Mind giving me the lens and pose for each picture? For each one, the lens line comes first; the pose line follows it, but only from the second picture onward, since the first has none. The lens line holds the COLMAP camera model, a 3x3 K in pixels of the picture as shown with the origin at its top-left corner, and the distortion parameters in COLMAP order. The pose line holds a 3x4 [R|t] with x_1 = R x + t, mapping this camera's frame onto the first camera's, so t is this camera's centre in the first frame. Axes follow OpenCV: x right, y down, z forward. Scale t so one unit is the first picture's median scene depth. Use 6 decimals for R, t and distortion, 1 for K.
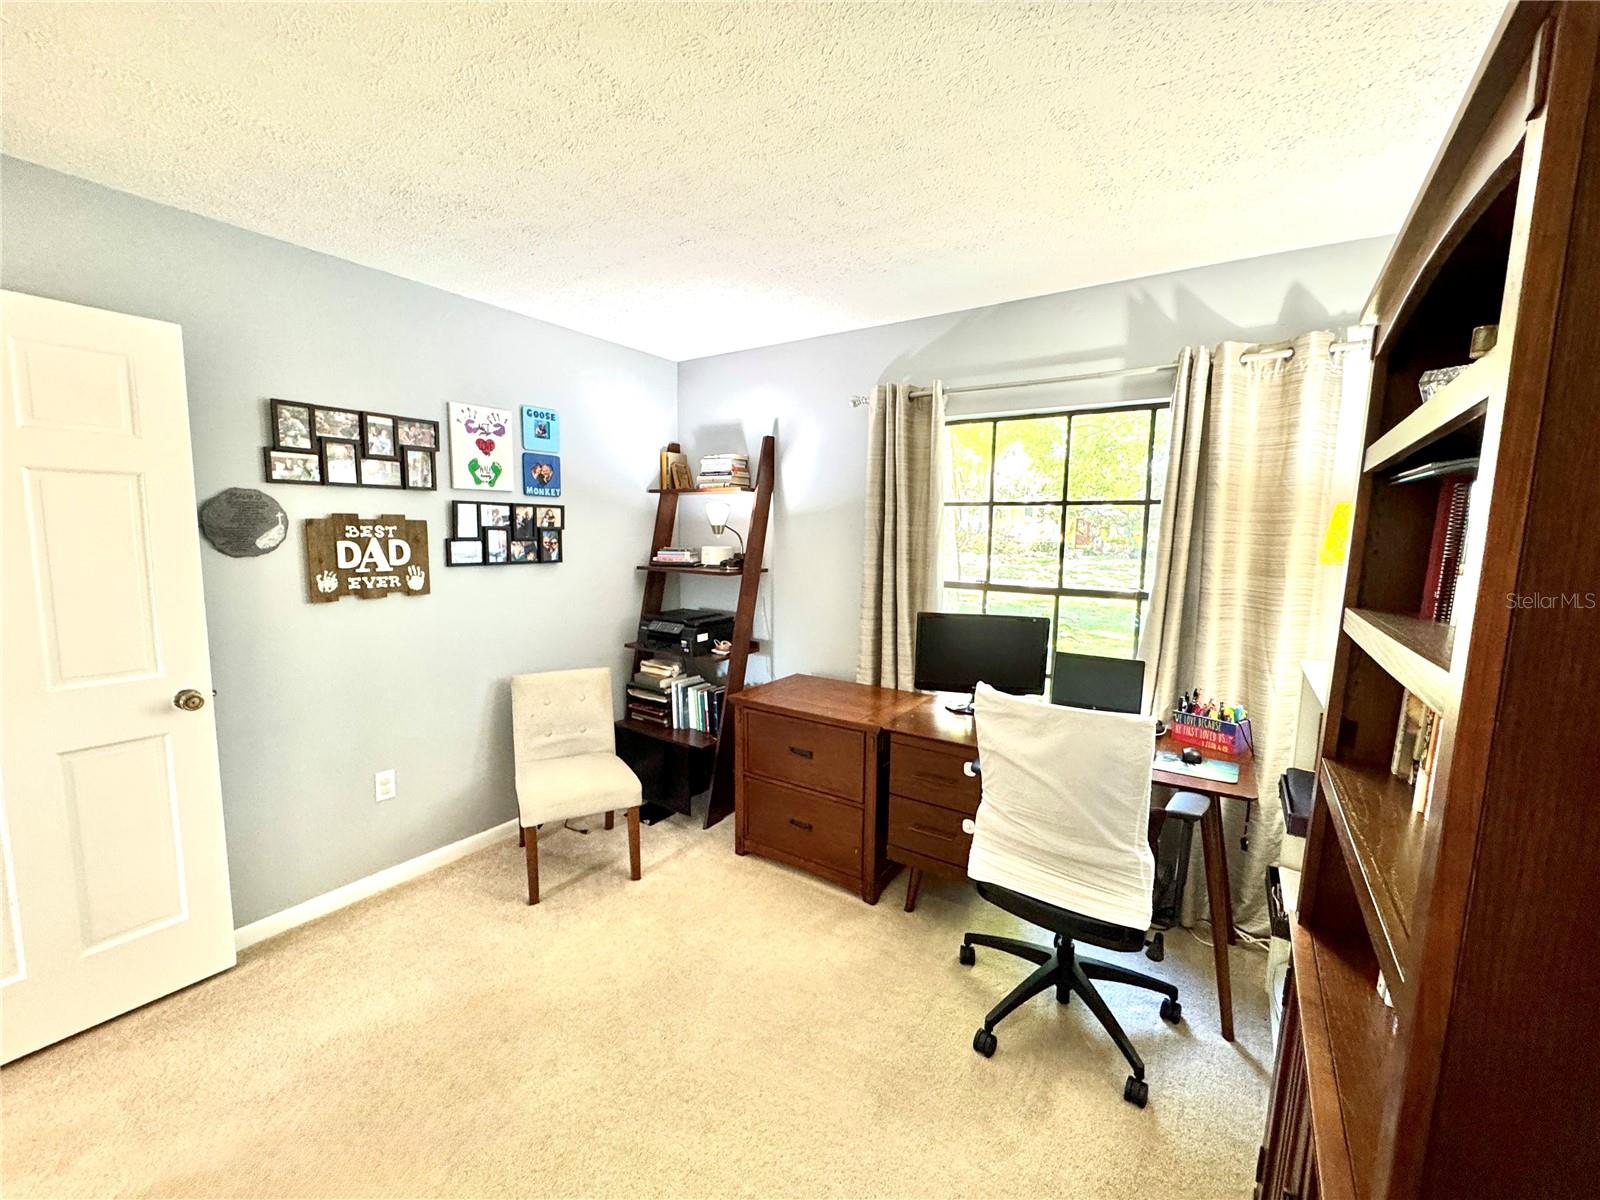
lens RADIAL K [[649.4, 0, 800.2], [0, 649.4, 596.8], [0, 0, 1]] dist [-0.000118, 0.000353]
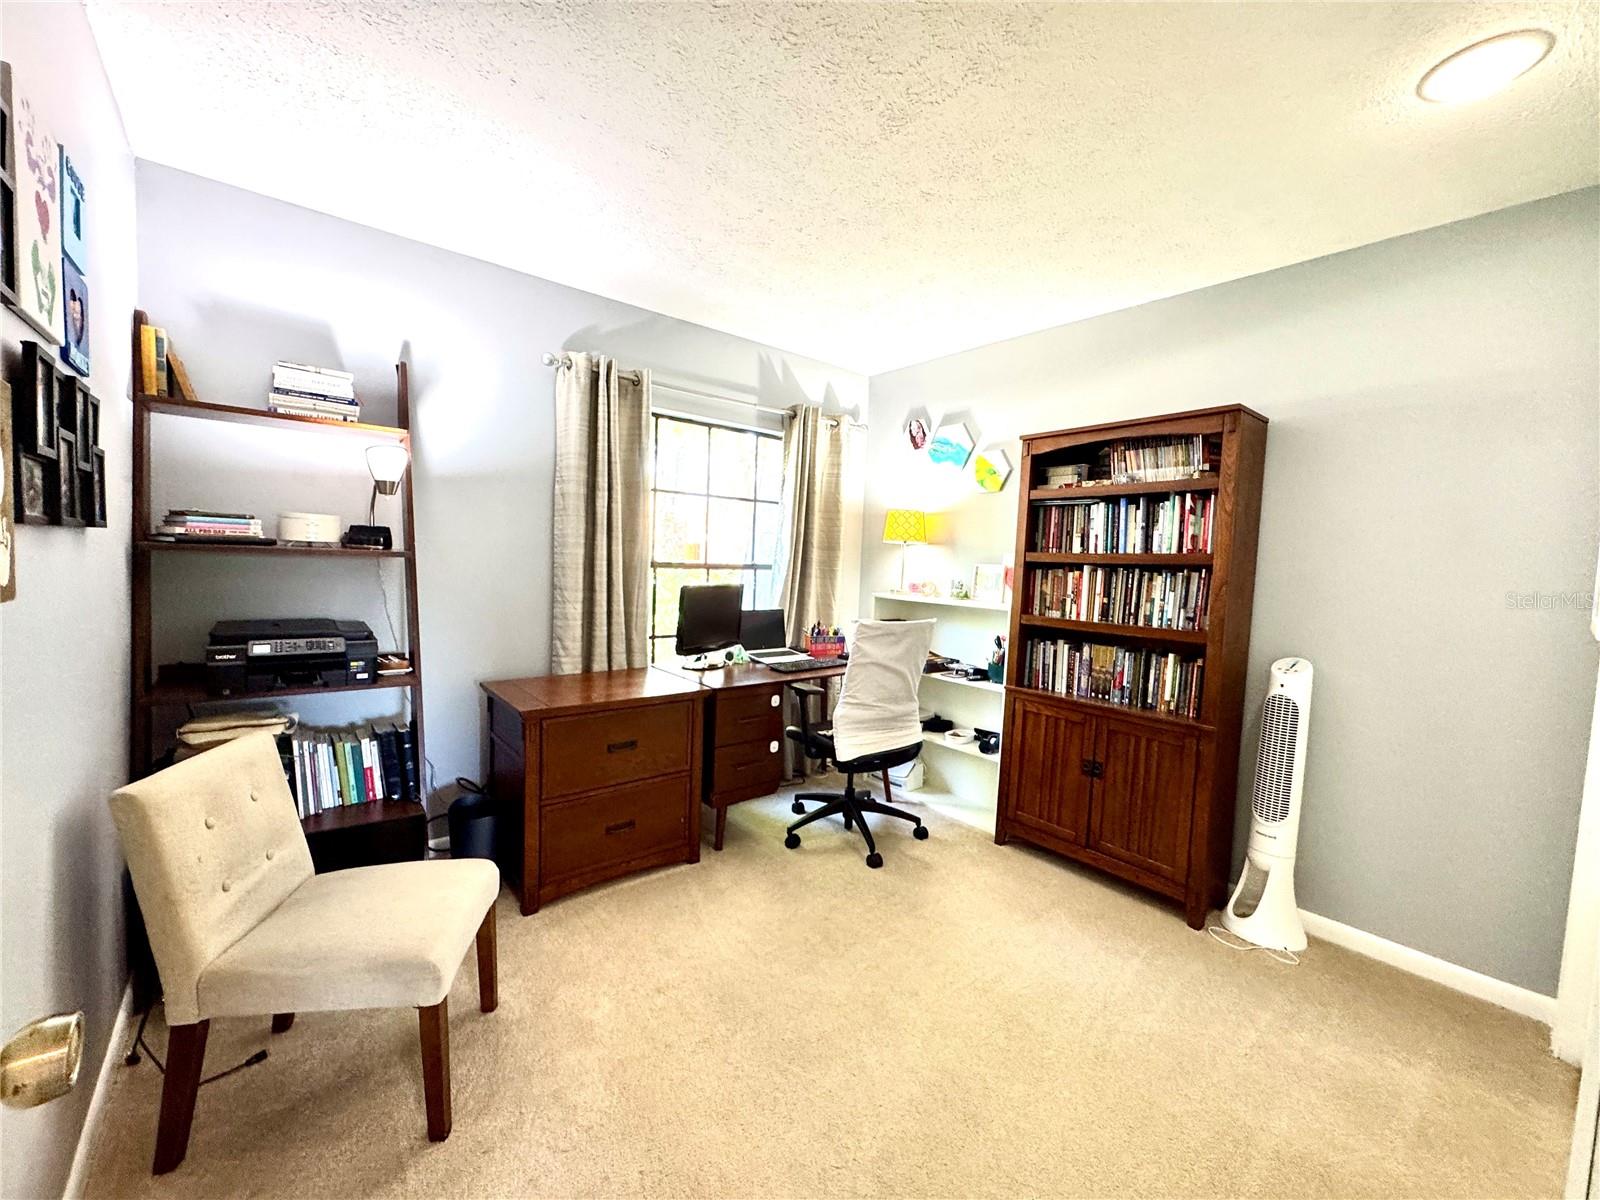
lens RADIAL K [[649.4, 0, 802.0], [0, 649.4, 593.5], [0, 0, 1]] dist [-0.000118, 0.000353]
pose [[0.271742, -0.057844, 0.960630, -0.756577], [0.065048, 0.997013, 0.041634, 0.005252], [-0.960169, 0.051174, 0.274693, 0.474965]]
